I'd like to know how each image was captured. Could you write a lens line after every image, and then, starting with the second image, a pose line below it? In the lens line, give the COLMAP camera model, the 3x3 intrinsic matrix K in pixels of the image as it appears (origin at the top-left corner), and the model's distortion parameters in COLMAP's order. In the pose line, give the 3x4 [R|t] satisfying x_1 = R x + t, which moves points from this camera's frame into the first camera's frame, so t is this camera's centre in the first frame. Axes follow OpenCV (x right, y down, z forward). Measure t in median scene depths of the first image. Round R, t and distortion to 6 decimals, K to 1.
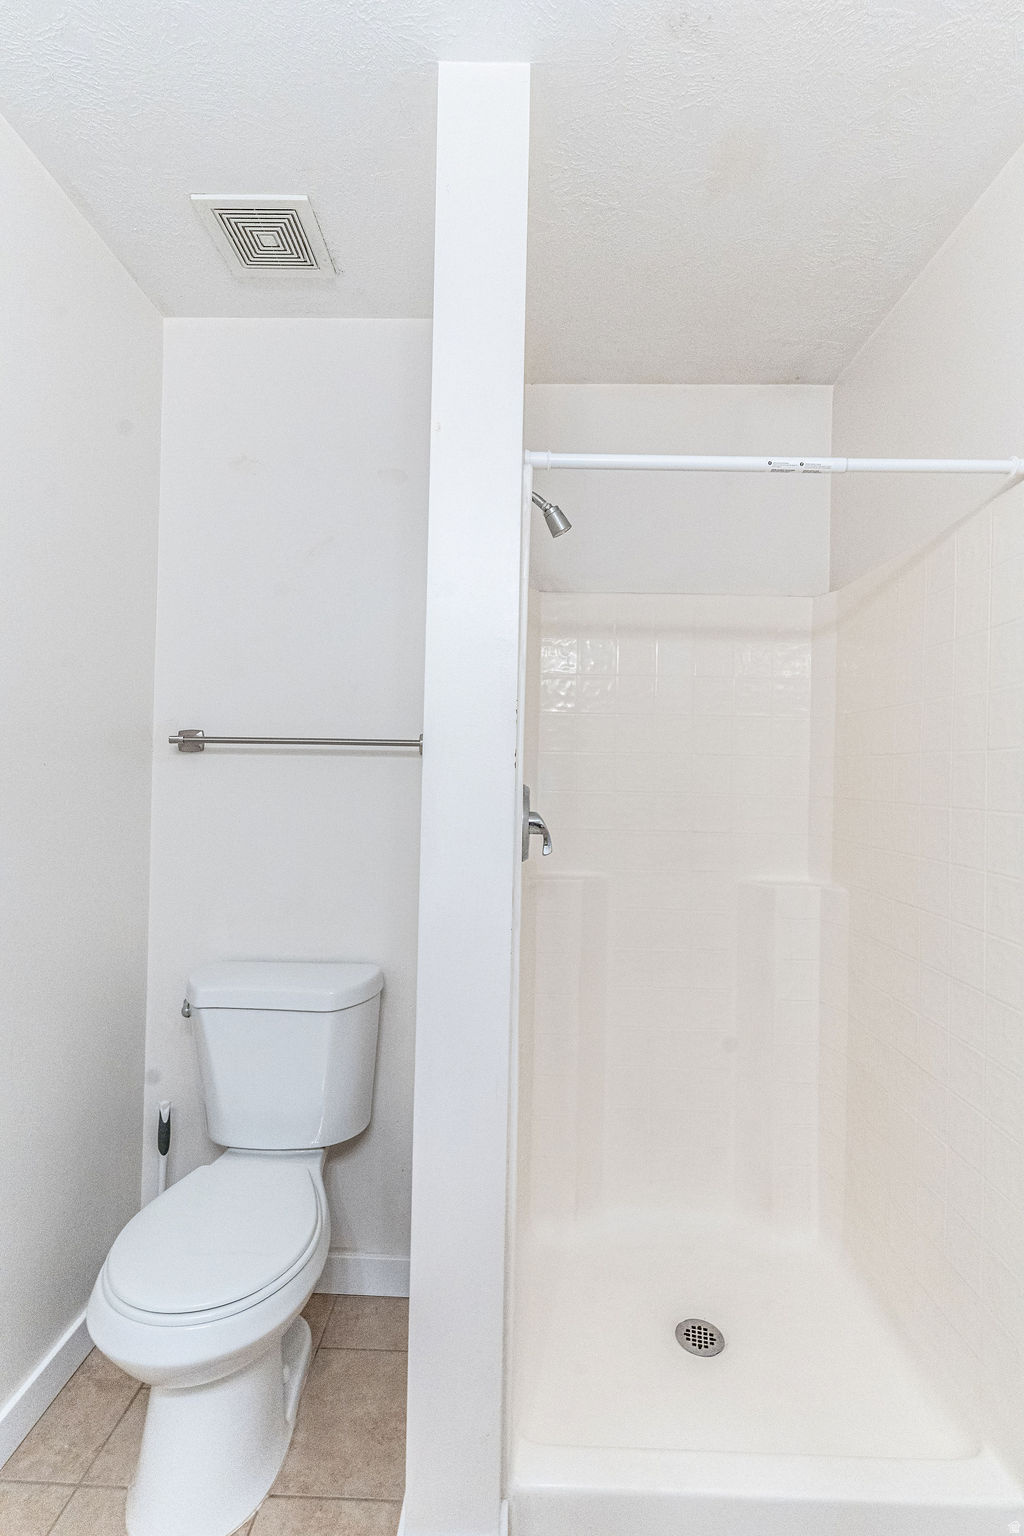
lens RADIAL K [[730.3, 0, 512.5], [0, 730.3, 765.5], [0, 0, 1]] dist [0.000678, -0.000634]
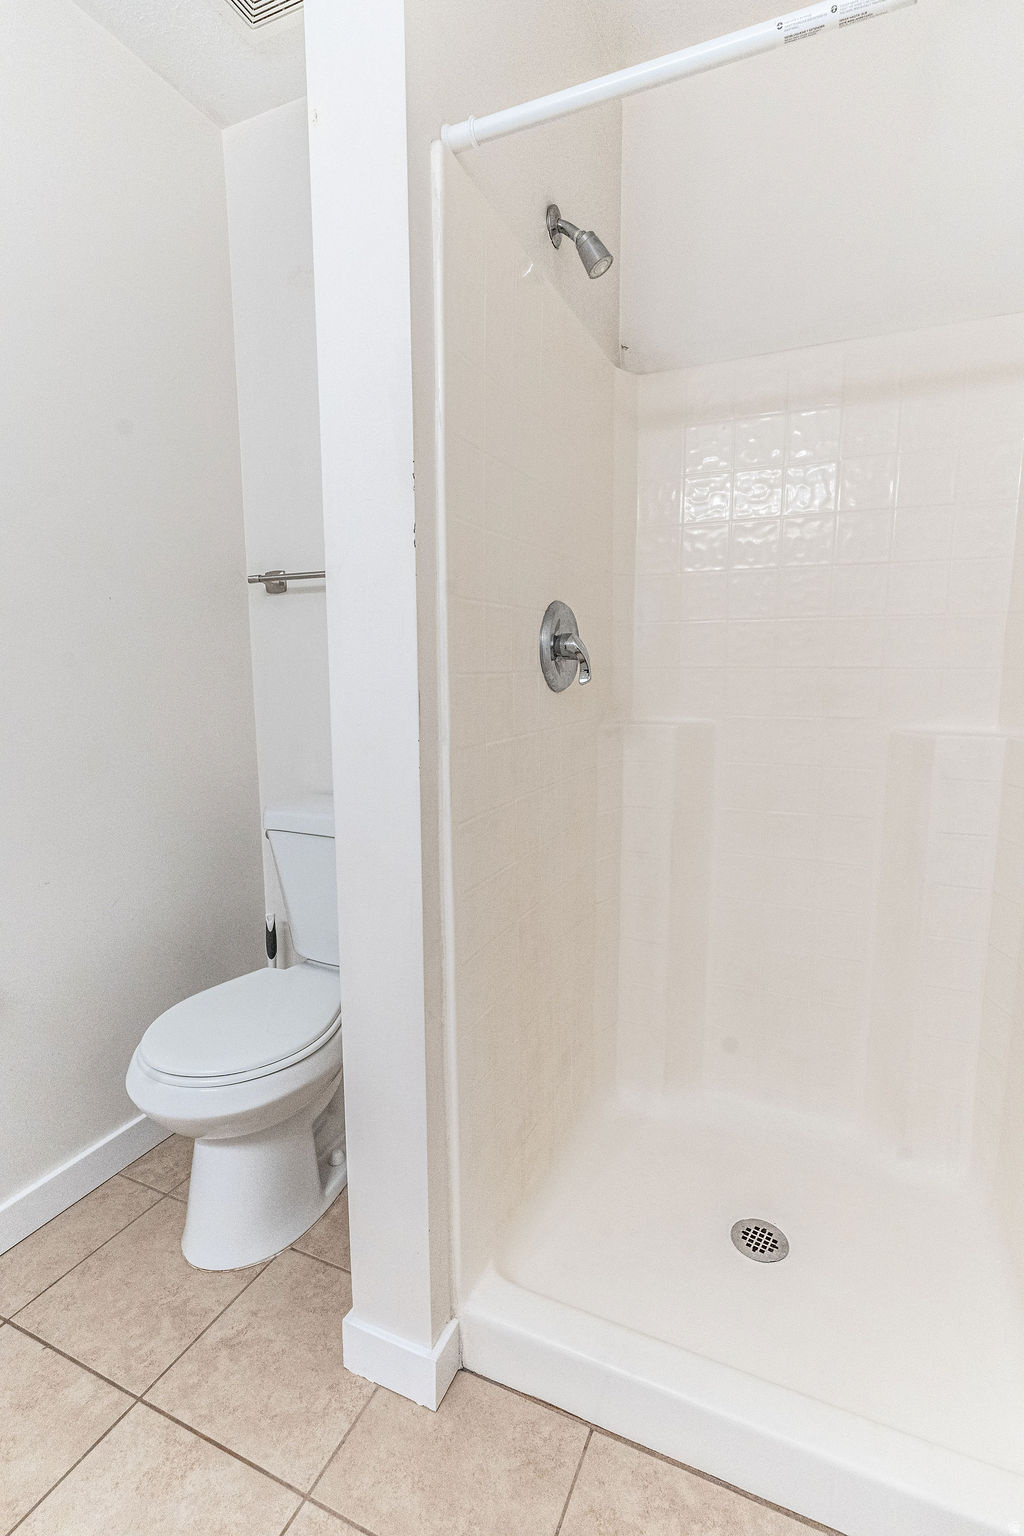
lens RADIAL K [[730.3, 0, 511.2], [0, 730.3, 771.8], [0, 0, 1]] dist [0.000678, -0.000634]
pose [[0.918300, 0.035448, -0.394295, 0.303354], [0.025896, 0.988471, 0.149179, 0.093270], [0.395038, -0.147201, 0.906795, 0.174151]]
